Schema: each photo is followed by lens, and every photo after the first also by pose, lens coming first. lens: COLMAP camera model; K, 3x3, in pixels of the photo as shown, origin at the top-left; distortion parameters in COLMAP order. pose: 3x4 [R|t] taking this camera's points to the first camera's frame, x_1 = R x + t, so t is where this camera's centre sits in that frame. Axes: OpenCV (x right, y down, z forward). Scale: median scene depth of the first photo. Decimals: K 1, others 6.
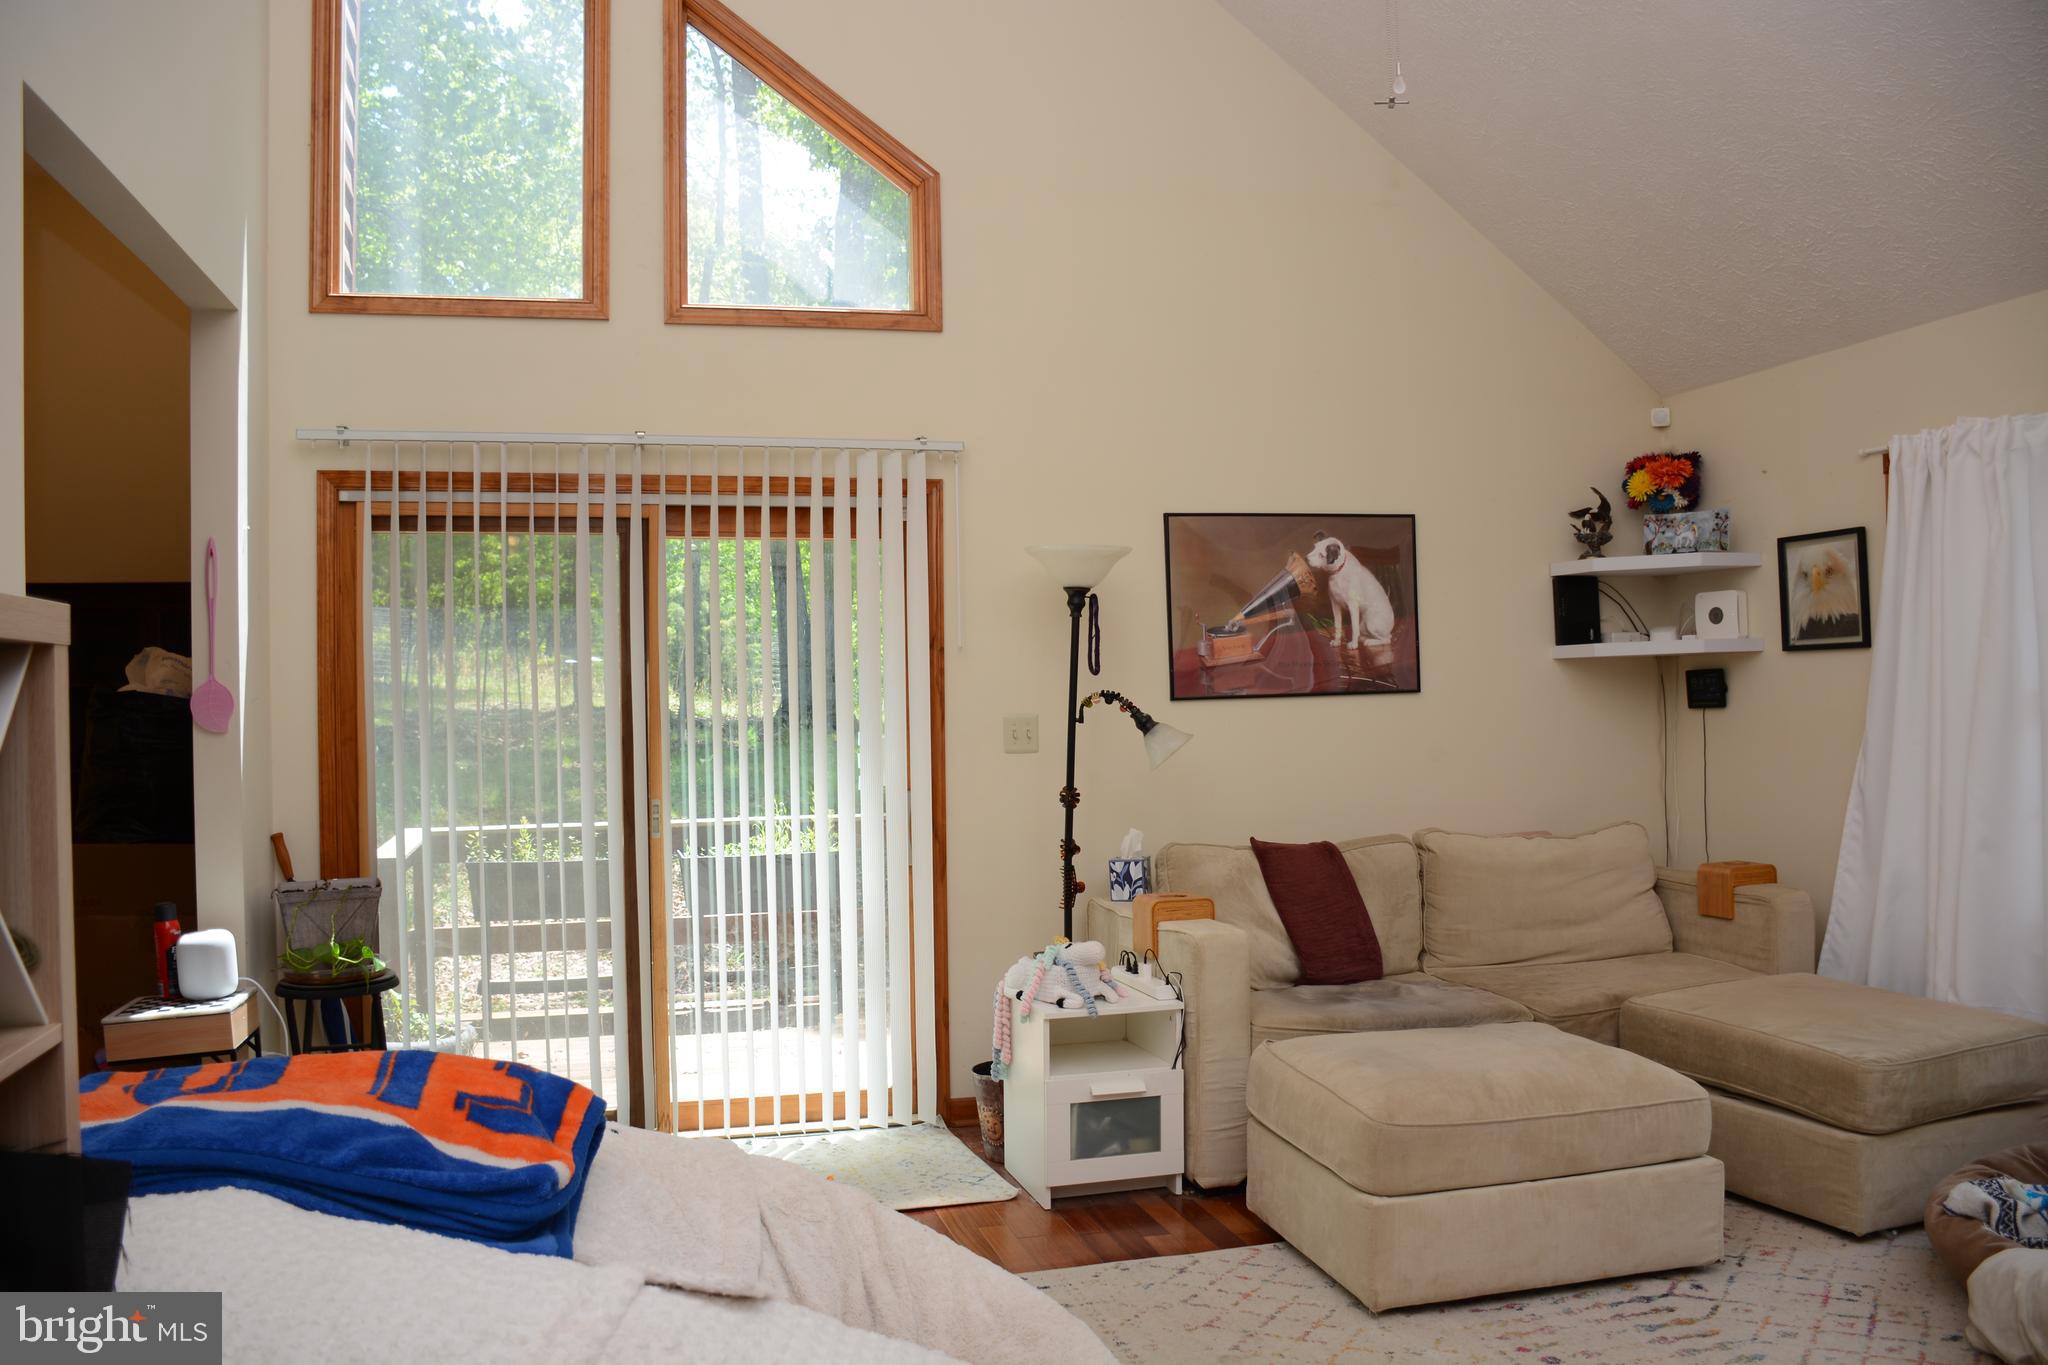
lens RADIAL K [[1572.6, 0, 1011.2], [0, 1572.6, 679.1], [0, 0, 1]] dist [-0.128855, 0.055777]
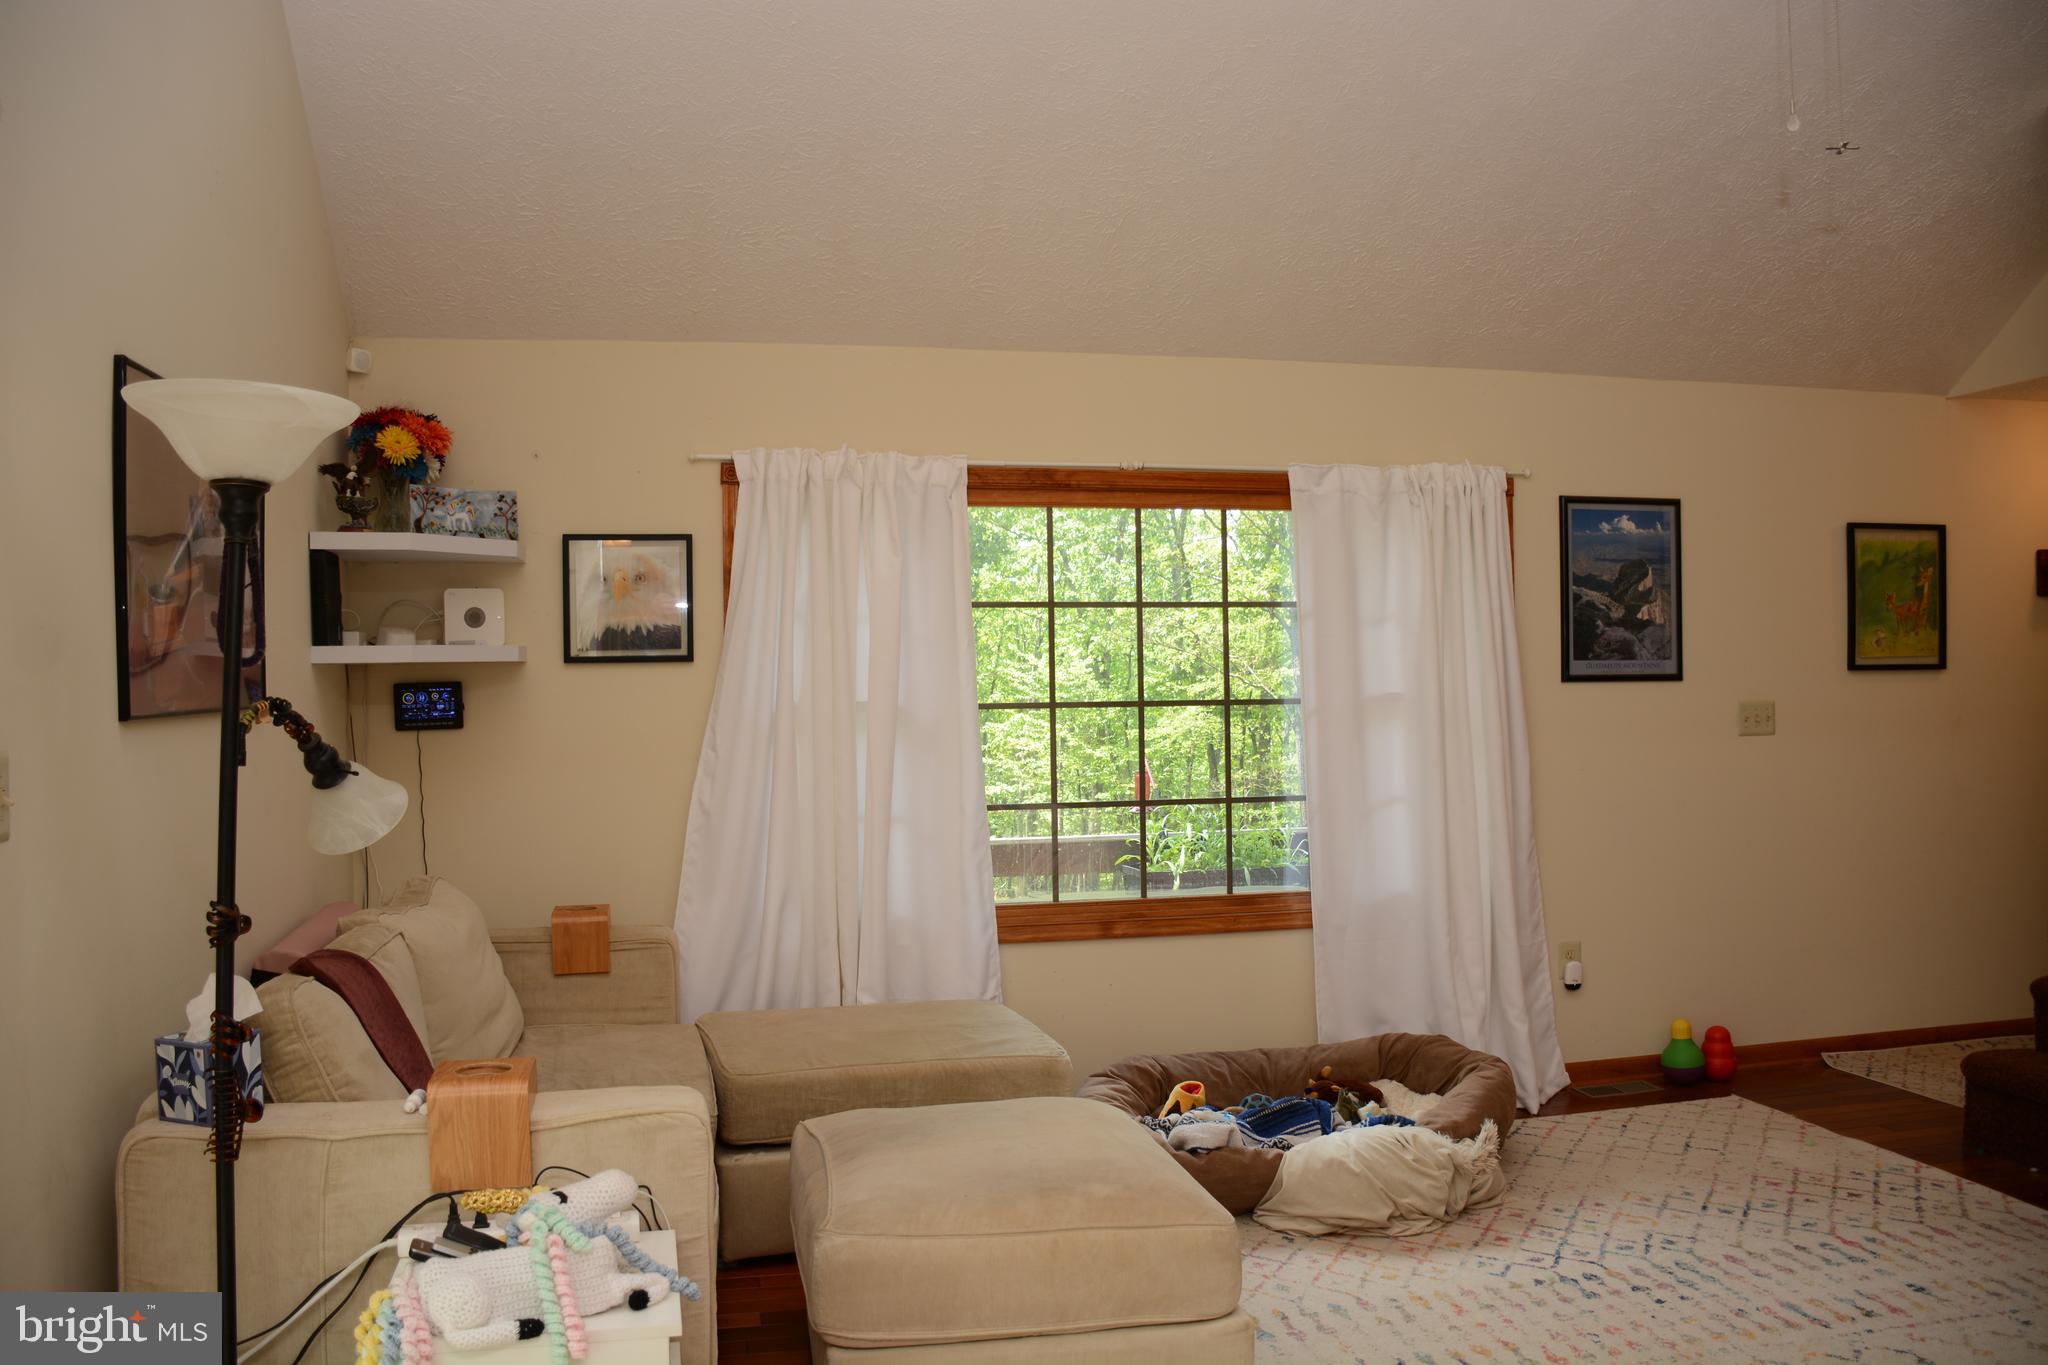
lens RADIAL K [[1572.6, 0, 1017.6], [0, 1572.6, 686.4], [0, 0, 1]] dist [-0.128855, 0.055777]
pose [[0.041510, 0.015109, 0.999024, -0.370764], [0.002050, 0.999882, -0.015207, 0.009369], [-0.999136, 0.002680, 0.041474, 0.688234]]
